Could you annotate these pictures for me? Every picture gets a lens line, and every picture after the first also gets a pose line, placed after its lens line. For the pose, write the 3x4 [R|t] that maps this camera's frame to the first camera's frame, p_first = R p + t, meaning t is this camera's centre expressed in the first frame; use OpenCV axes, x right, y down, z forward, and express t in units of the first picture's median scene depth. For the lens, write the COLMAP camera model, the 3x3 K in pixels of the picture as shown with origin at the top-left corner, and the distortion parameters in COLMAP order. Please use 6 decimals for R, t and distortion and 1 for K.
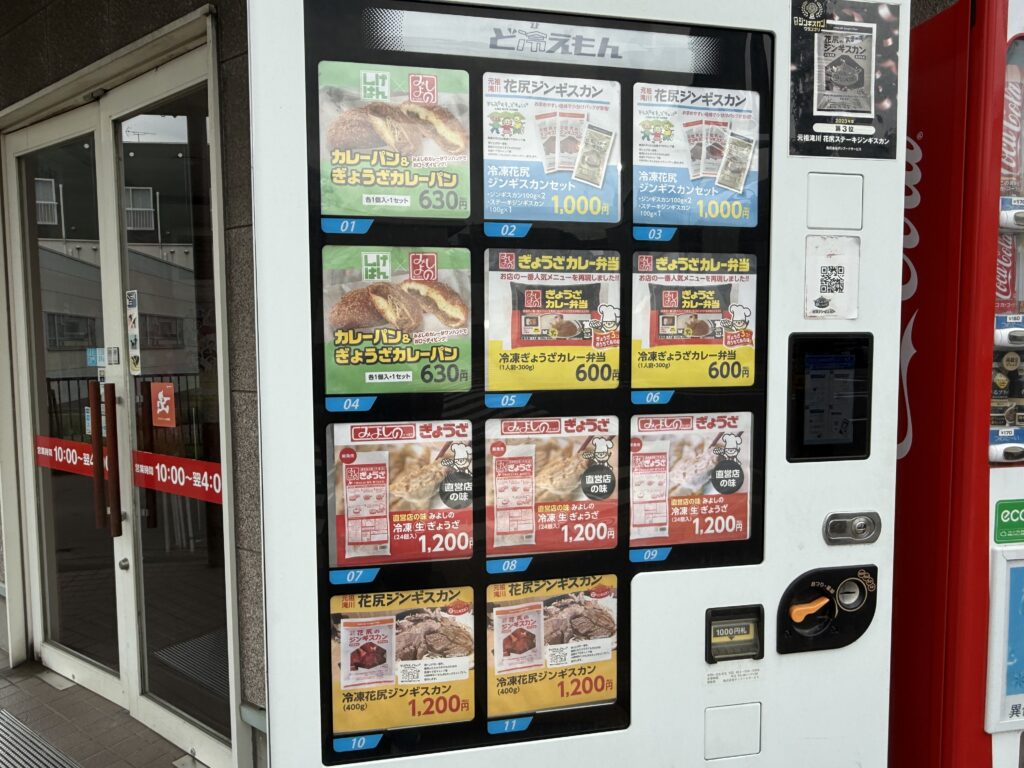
lens RADIAL K [[656.0, 0, 512.2], [0, 656.0, 386.7], [0, 0, 1]] dist [-0.002226, -0.000632]
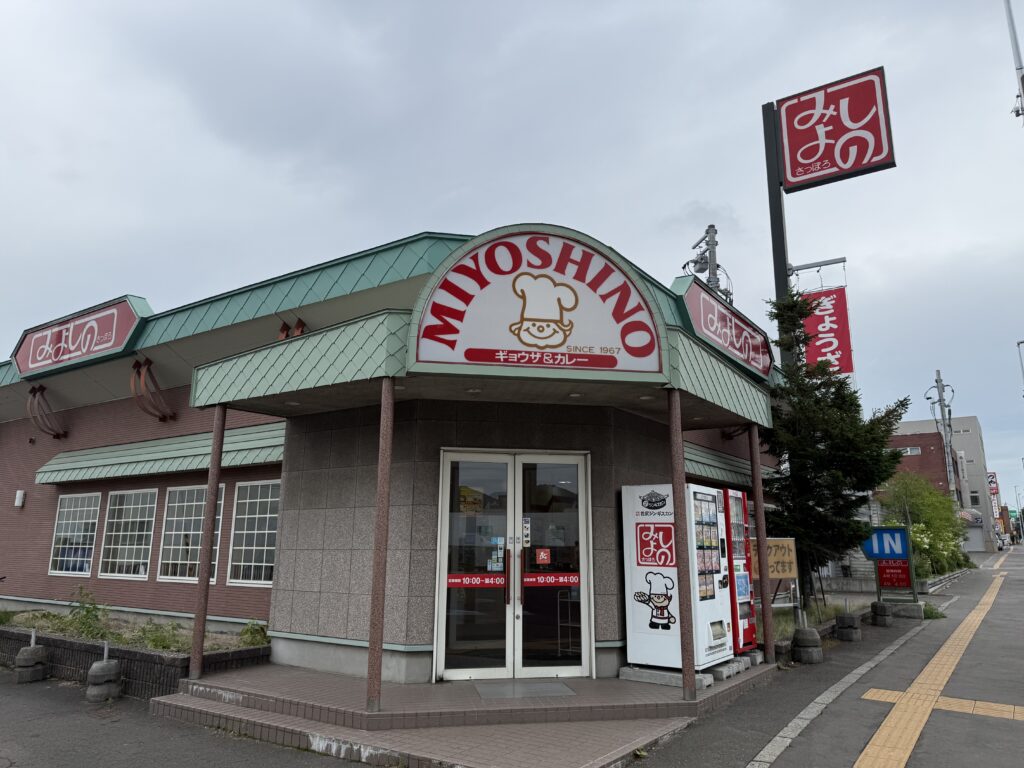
lens RADIAL K [[732.2, 0, 512.1], [0, 732.2, 388.1], [0, 0, 1]] dist [0.020007, -0.017301]
pose [[0.703584, 0.161567, 0.692001, -3.198213], [0.035063, 0.964731, -0.260894, 0.162017], [-0.709747, 0.207824, 0.673104, -1.400413]]
